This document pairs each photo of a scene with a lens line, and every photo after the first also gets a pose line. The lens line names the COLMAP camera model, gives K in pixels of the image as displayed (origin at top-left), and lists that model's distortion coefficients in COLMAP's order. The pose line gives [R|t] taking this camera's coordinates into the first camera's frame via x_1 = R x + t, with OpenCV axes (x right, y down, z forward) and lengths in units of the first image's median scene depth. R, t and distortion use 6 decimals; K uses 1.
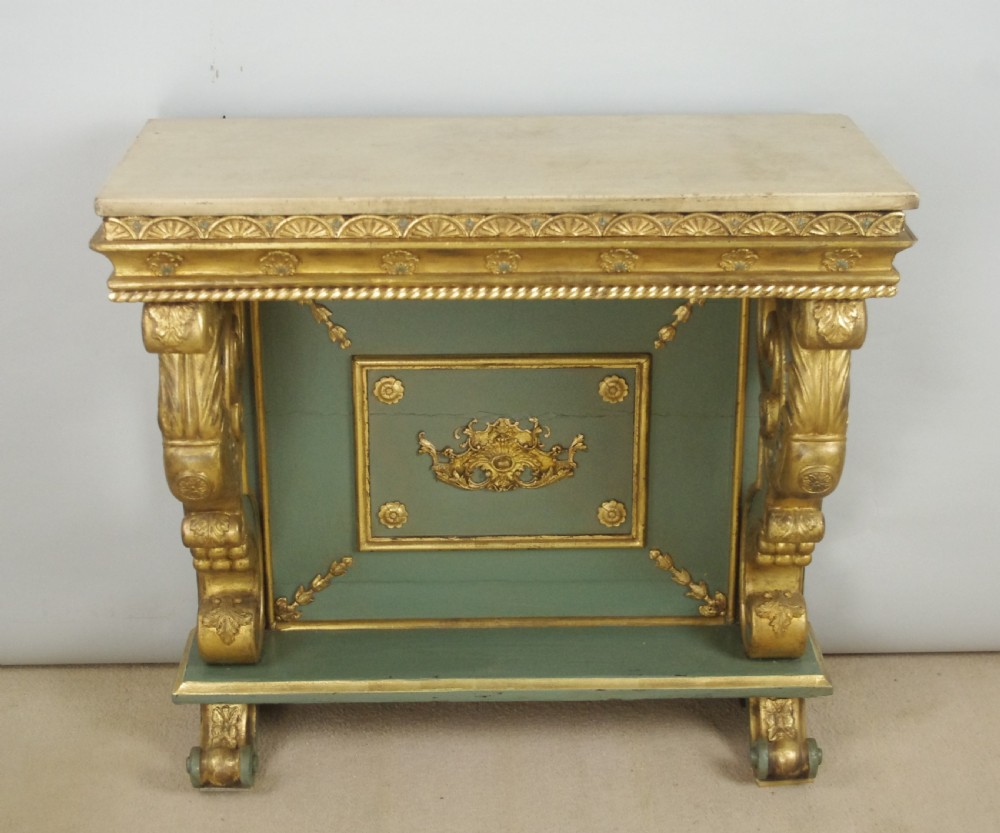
lens RADIAL K [[1961.4, 0, 522.0], [0, 1961.4, 408.9], [0, 0, 1]] dist [-0.019213, 0.000000]
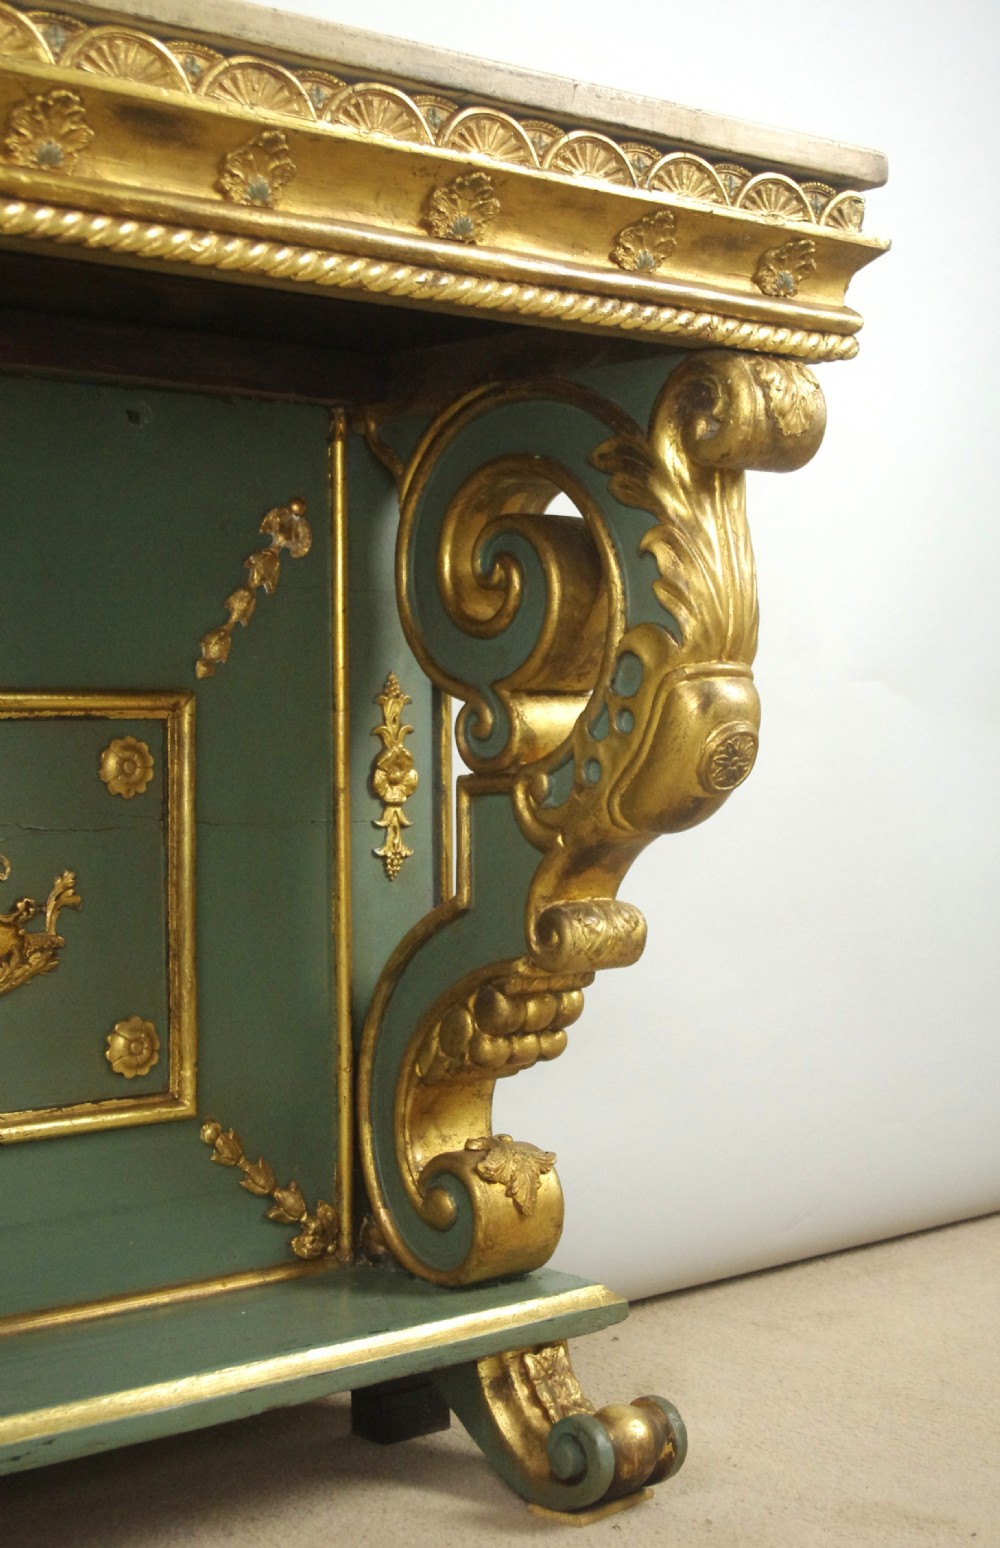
lens RADIAL K [[2328.0, 0, 513.7], [0, 2328.0, 759.3], [0, 0, 1]] dist [-0.015724, 0.000000]
pose [[0.771322, -0.018860, 0.636165, -0.247247], [0.236174, 0.936674, -0.258581, 0.160766], [-0.591002, 0.349695, 0.726932, 0.534924]]
